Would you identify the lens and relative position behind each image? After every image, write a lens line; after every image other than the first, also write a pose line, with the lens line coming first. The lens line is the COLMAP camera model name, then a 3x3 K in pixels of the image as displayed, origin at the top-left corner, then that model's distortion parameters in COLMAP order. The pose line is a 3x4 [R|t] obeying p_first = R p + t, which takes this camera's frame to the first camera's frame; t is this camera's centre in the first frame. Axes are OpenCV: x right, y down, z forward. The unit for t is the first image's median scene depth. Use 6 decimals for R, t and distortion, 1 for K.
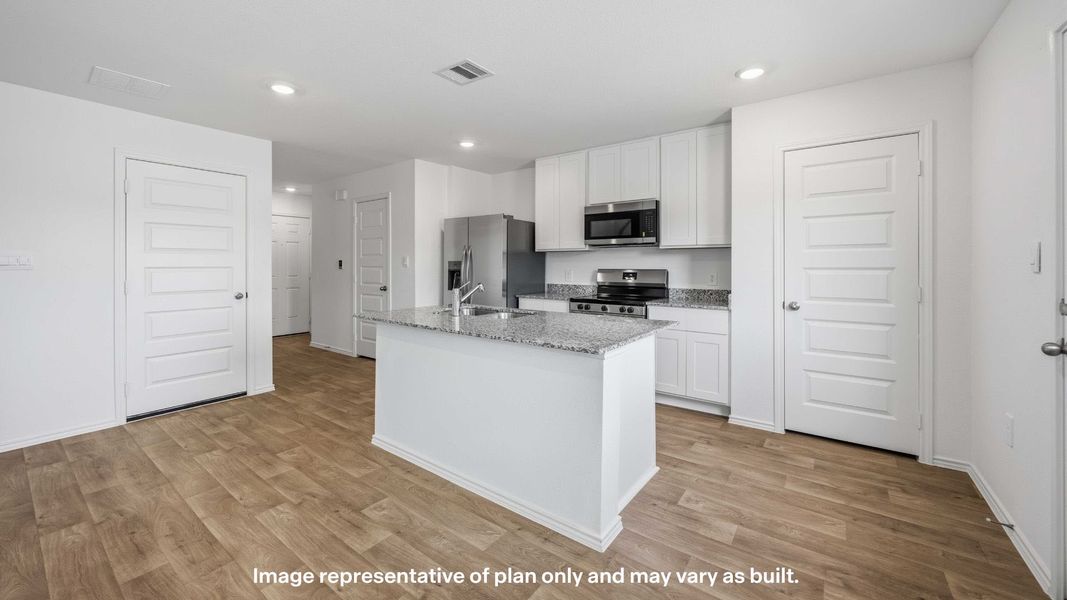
lens RADIAL K [[409.6, 0, 529.3], [0, 409.6, 262.8], [0, 0, 1]] dist [0.000319, 0.000055]
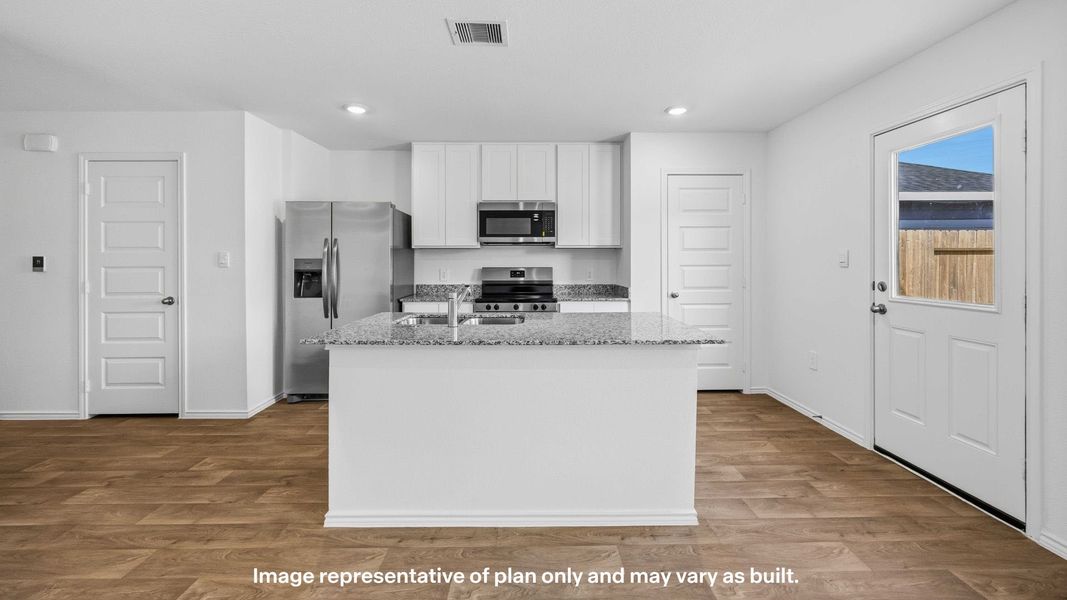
lens RADIAL K [[409.6, 0, 529.3], [0, 409.6, 262.8], [0, 0, 1]] dist [0.000319, 0.000055]
pose [[0.792486, -0.002142, 0.609886, -0.377084], [-0.000386, 0.999992, 0.004014, 0.000105], [-0.609890, -0.003417, 0.792479, 0.181993]]
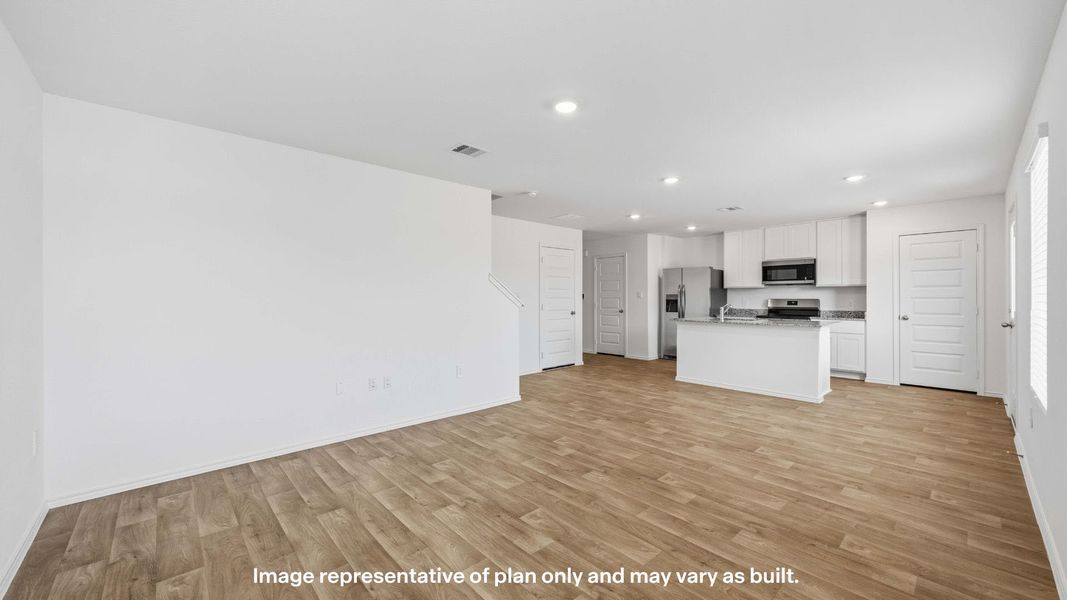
lens RADIAL K [[407.2, 0, 532.3], [0, 407.2, 295.4], [0, 0, 1]] dist [0.002273, -0.000058]
pose [[0.983640, -0.002360, -0.180132, -0.519626], [0.002415, 0.999997, 0.000088, -0.001628], [0.180131, -0.000522, 0.983642, -0.852911]]
